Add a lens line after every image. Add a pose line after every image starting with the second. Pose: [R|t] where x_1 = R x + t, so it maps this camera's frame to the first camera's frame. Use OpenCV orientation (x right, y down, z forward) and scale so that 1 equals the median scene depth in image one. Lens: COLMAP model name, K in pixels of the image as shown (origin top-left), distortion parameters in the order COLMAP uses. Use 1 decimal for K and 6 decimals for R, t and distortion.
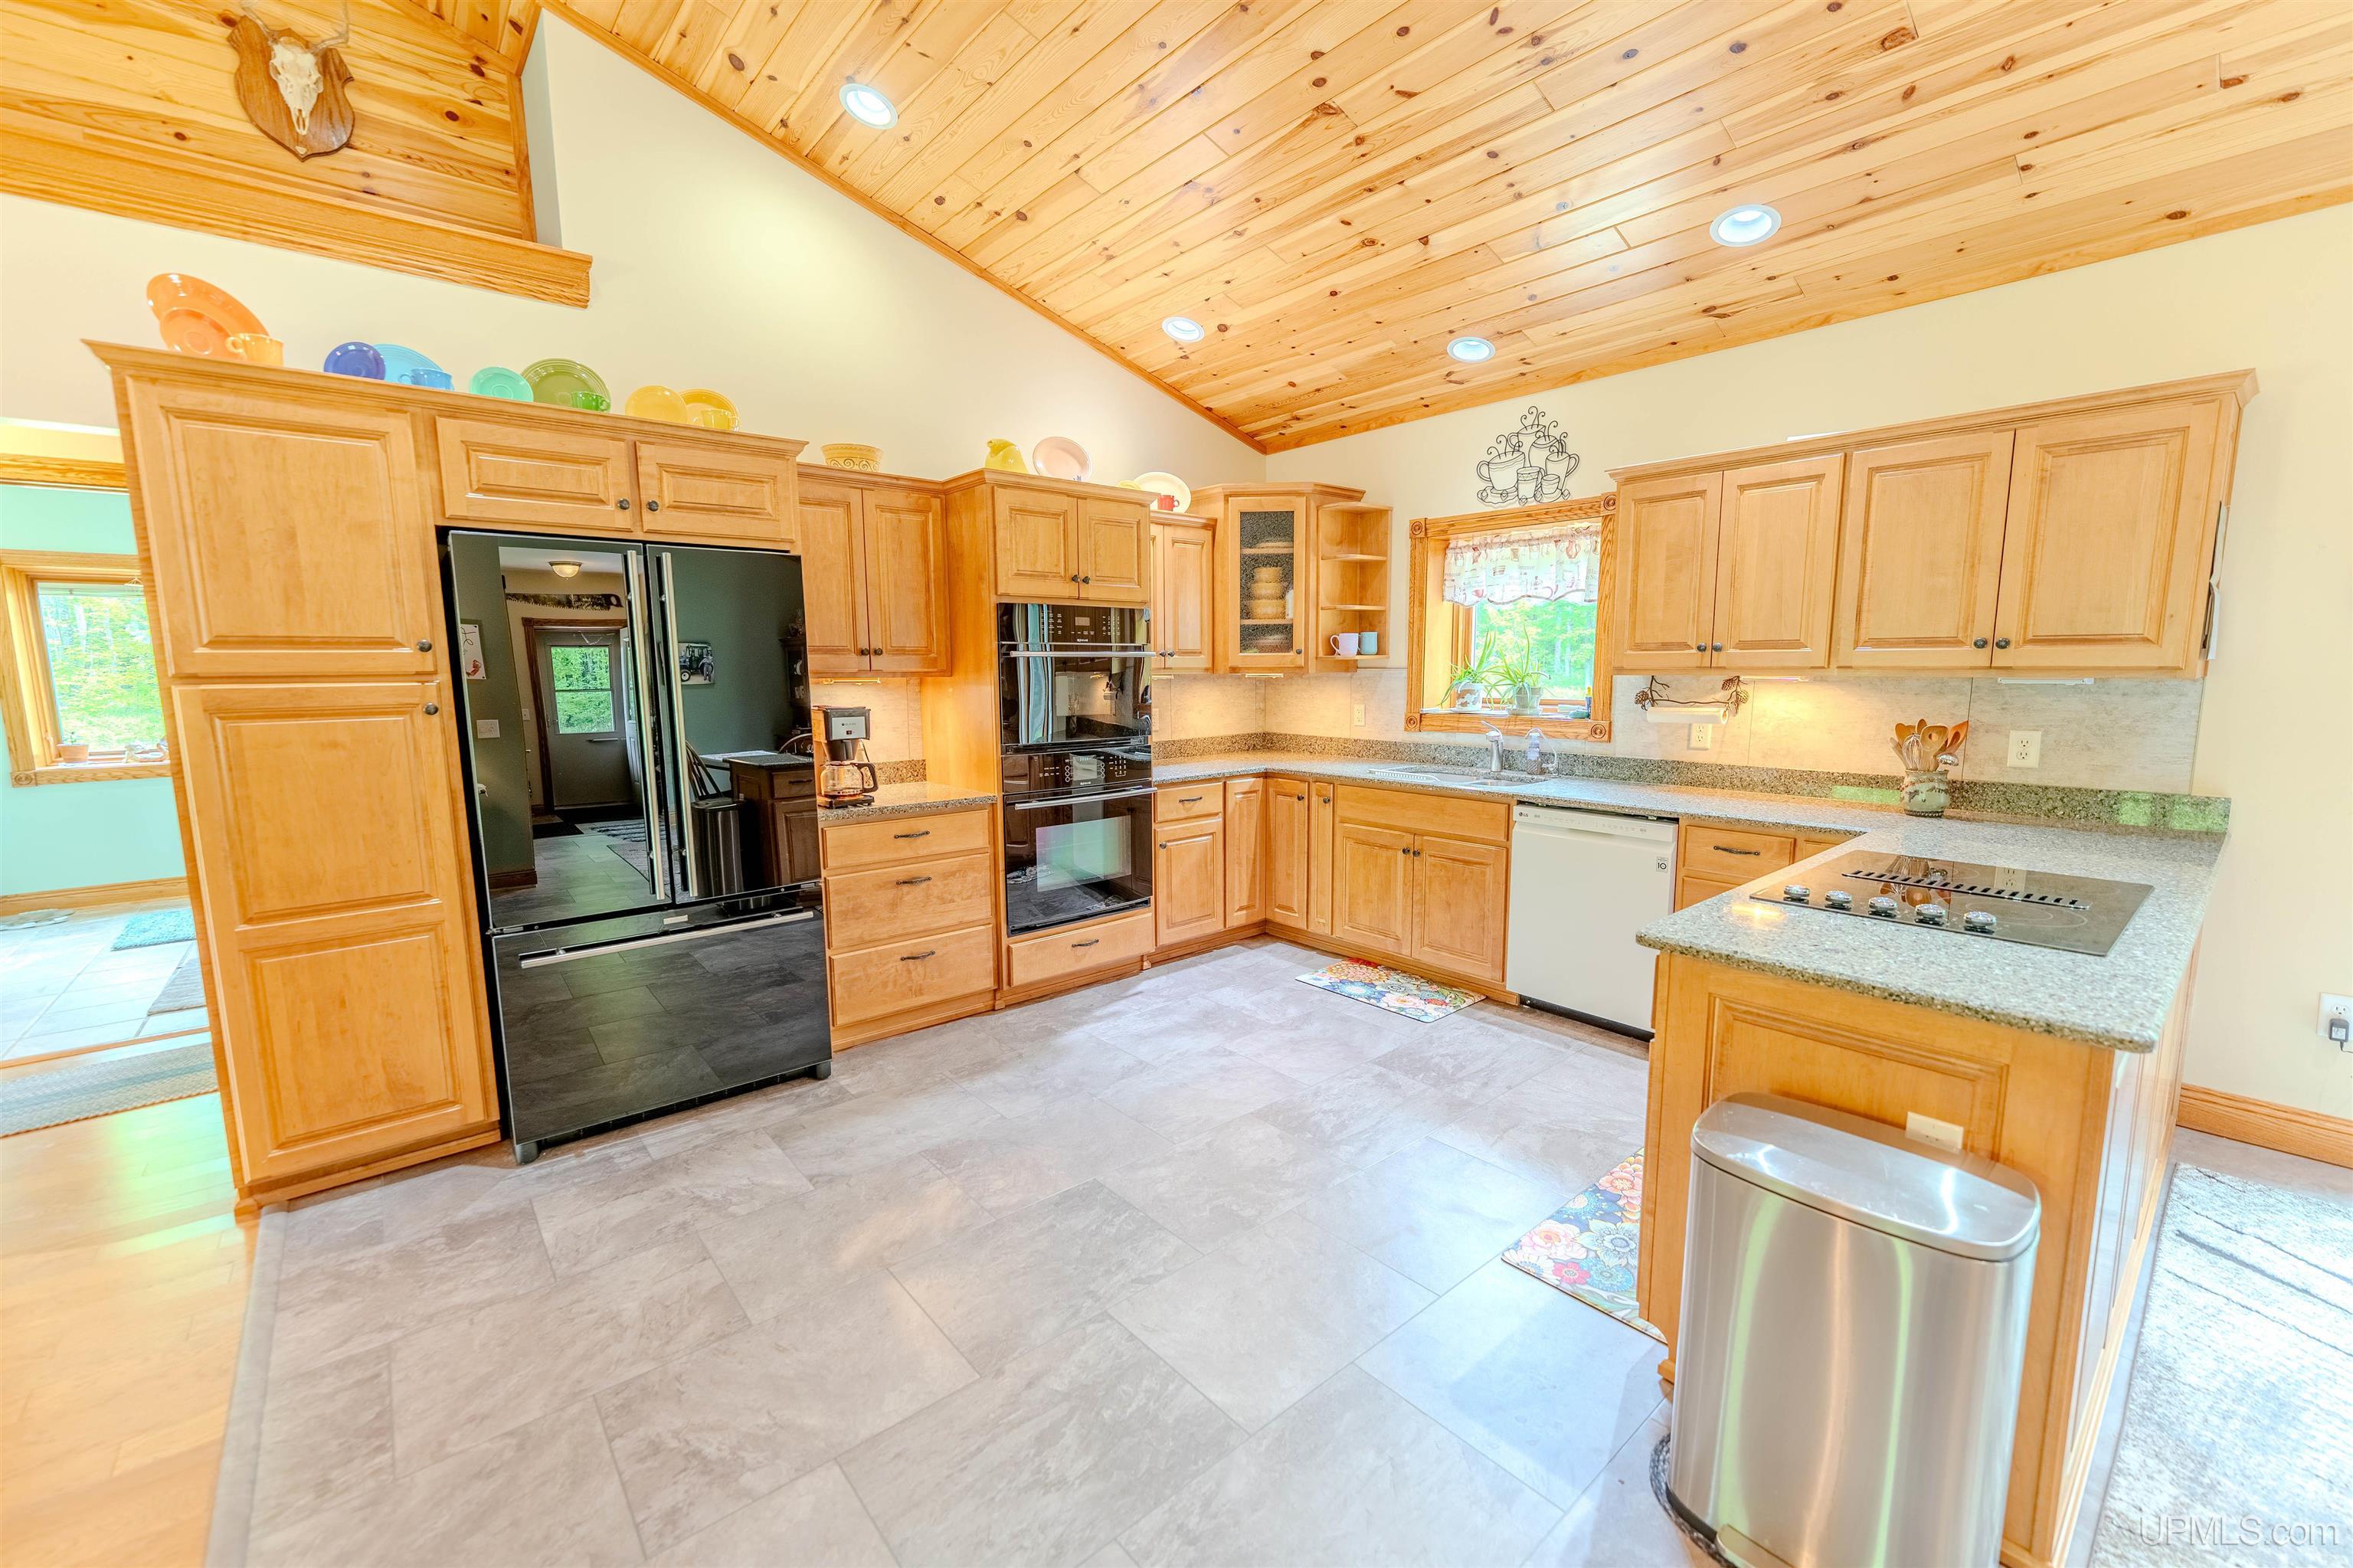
lens RADIAL K [[949.0, 0, 1181.4], [0, 949.0, 790.1], [0, 0, 1]] dist [-0.000024, -0.000701]
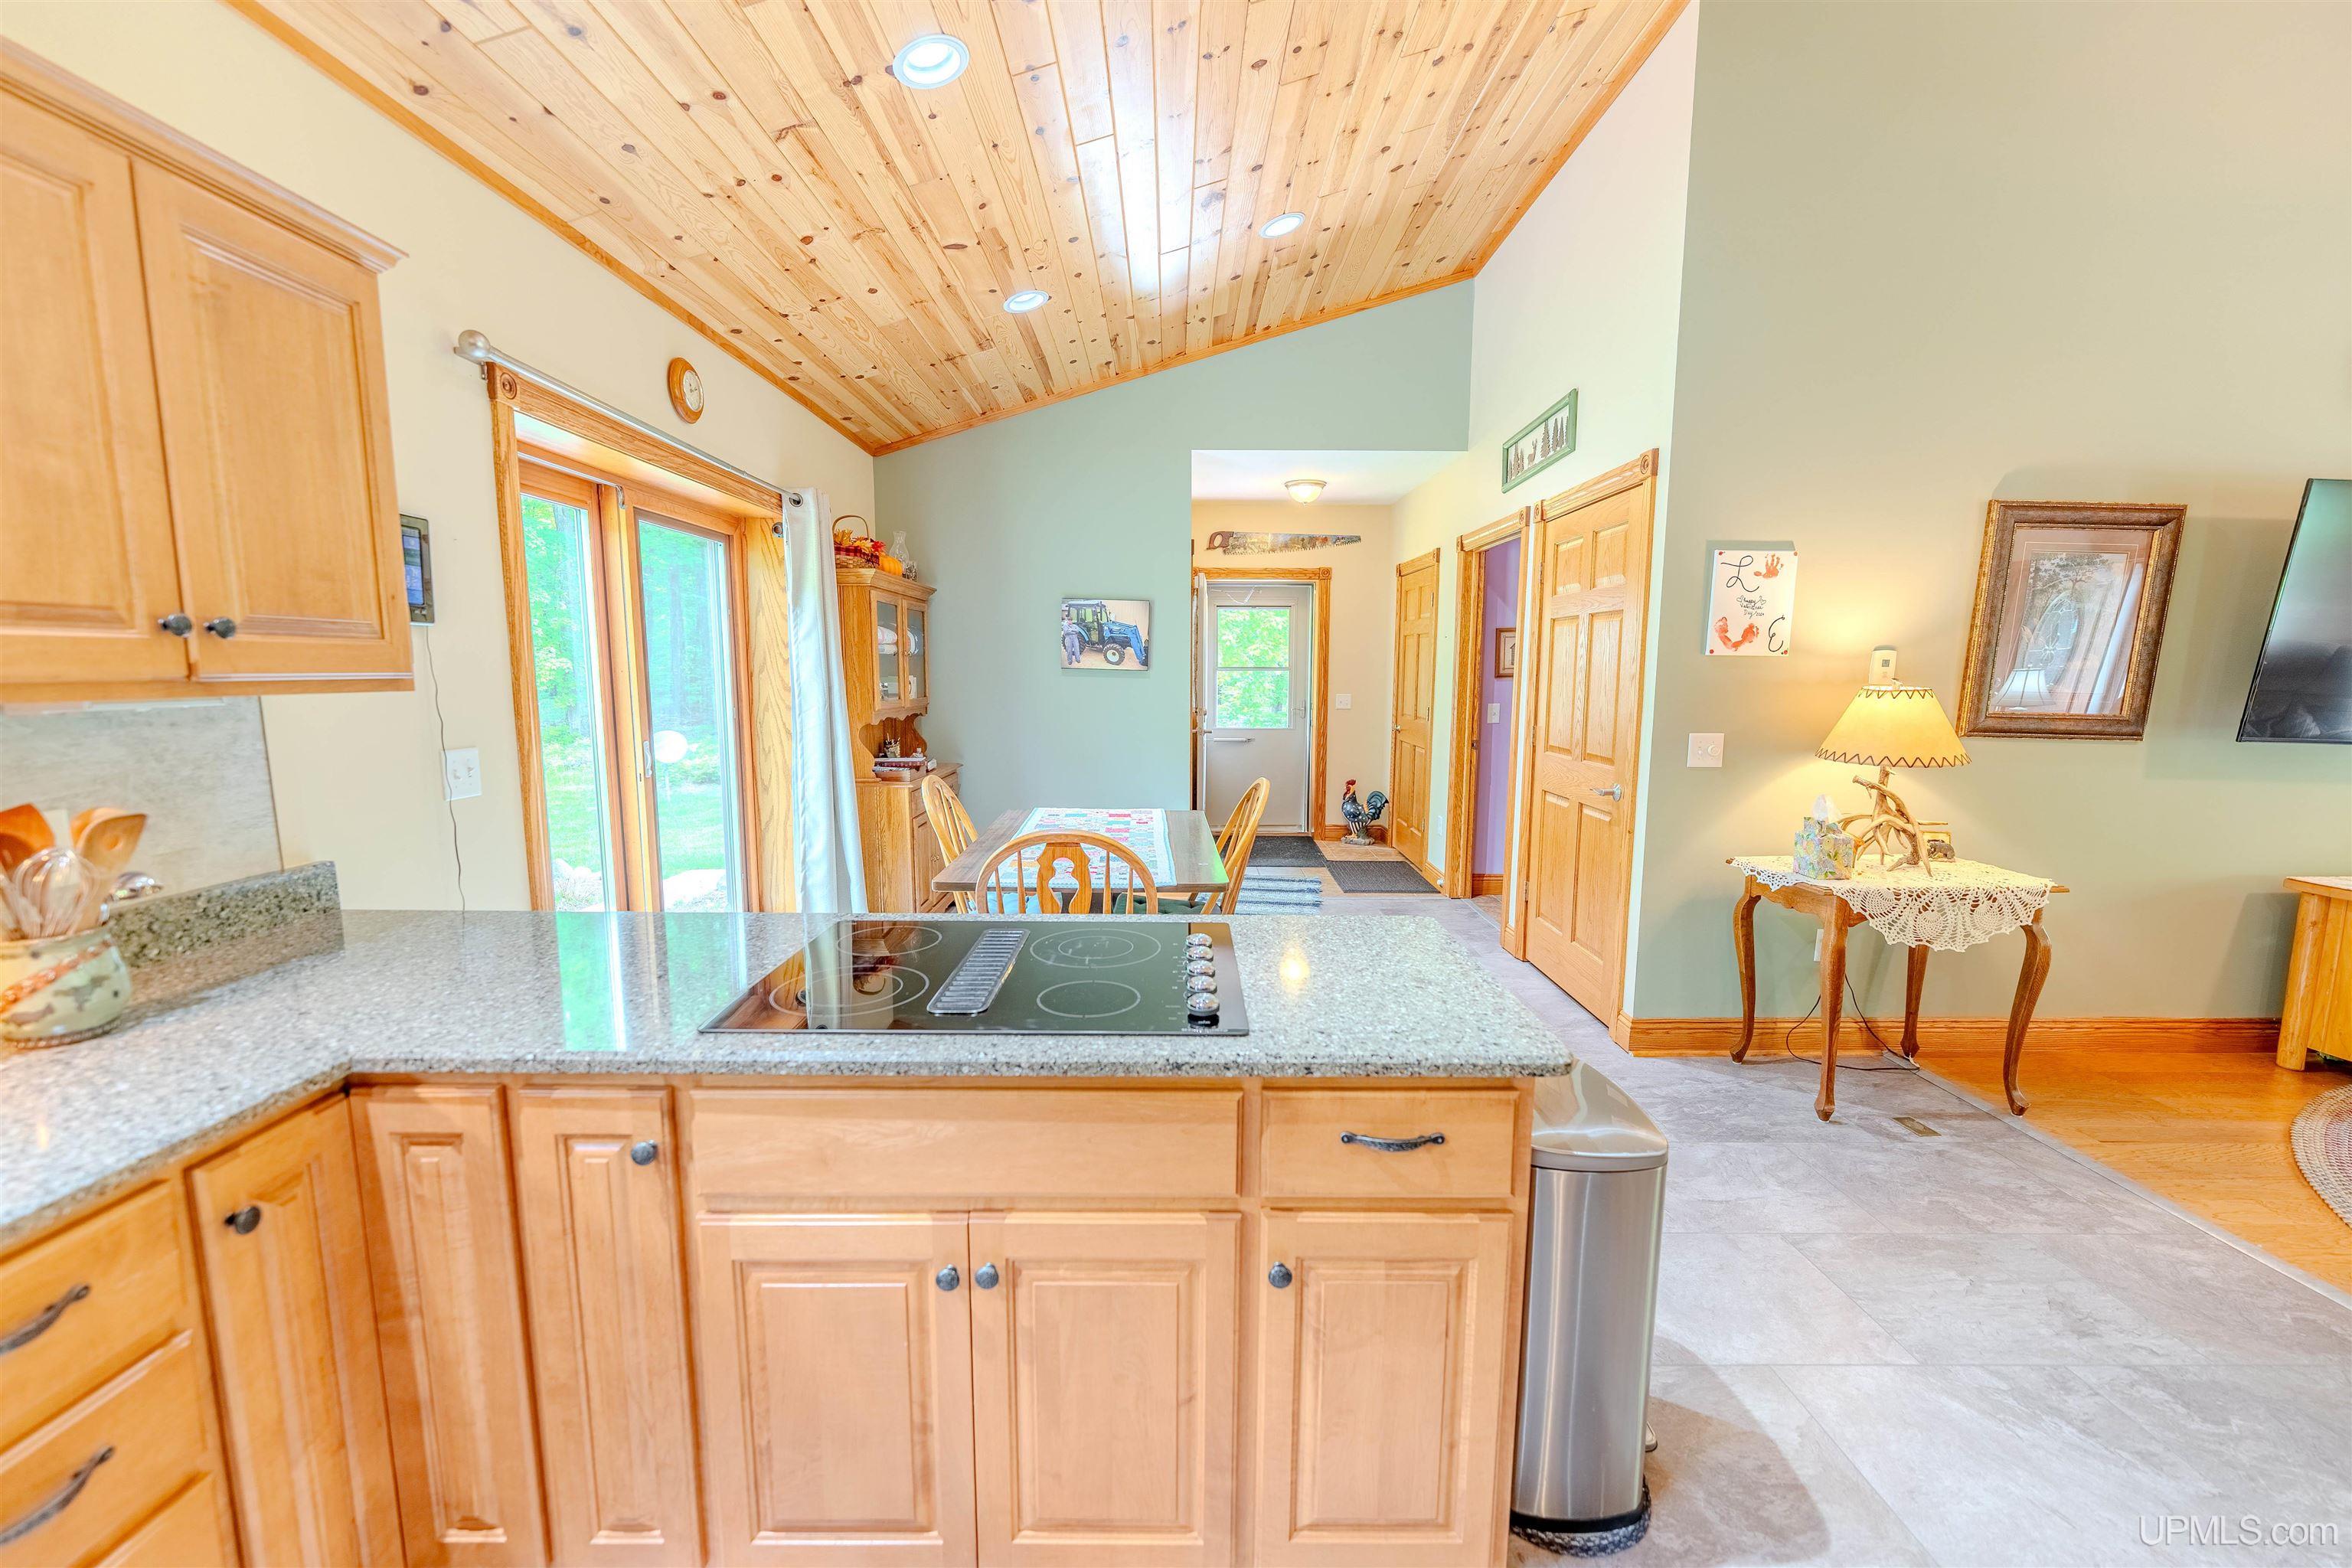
lens RADIAL K [[943.9, 0, 1175.8], [0, 943.9, 790.2], [0, 0, 1]] dist [-0.000998, -0.000448]
pose [[-0.760274, -0.079485, 0.644721, 0.129662], [0.088280, 0.970636, 0.223767, -0.101388], [-0.643576, 0.227040, -0.730933, 0.774066]]
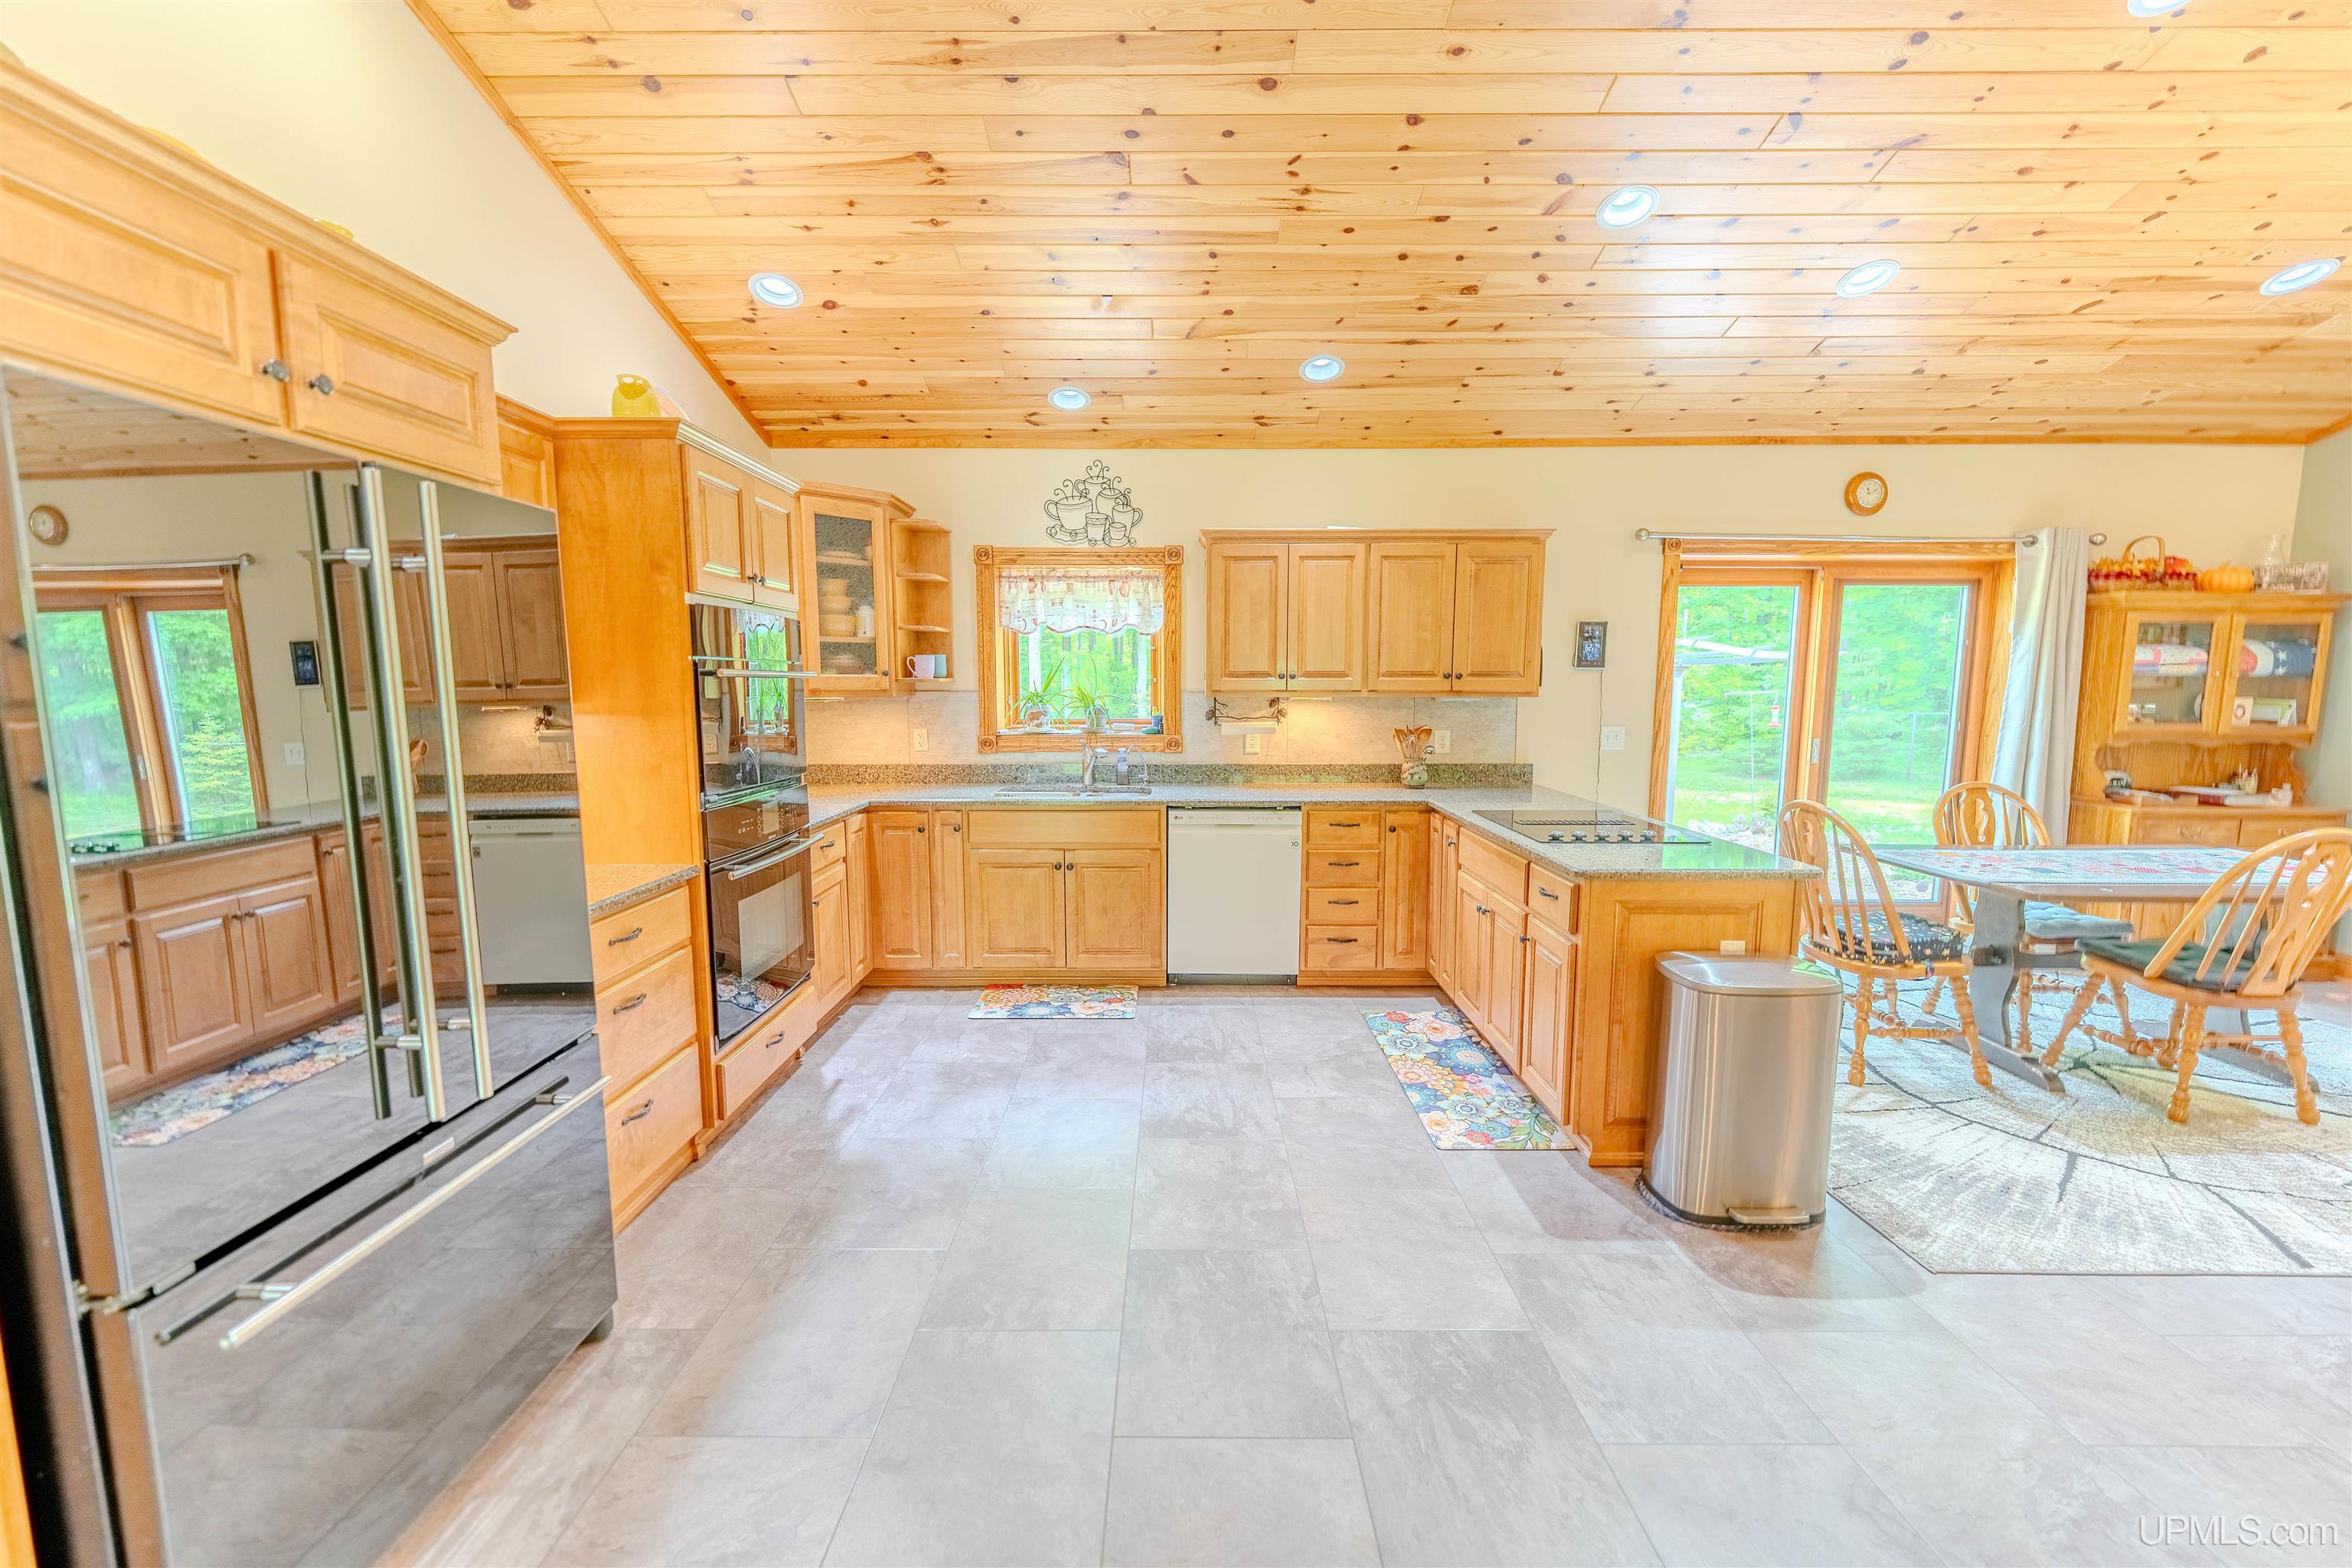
lens RADIAL K [[943.9, 0, 1175.8], [0, 943.9, 790.2], [0, 0, 1]] dist [-0.000998, -0.000448]
pose [[0.655050, -0.079316, 0.751411, -0.483838], [0.096315, 0.995128, 0.021078, -0.030838], [-0.749422, 0.058565, 0.659498, 0.232979]]
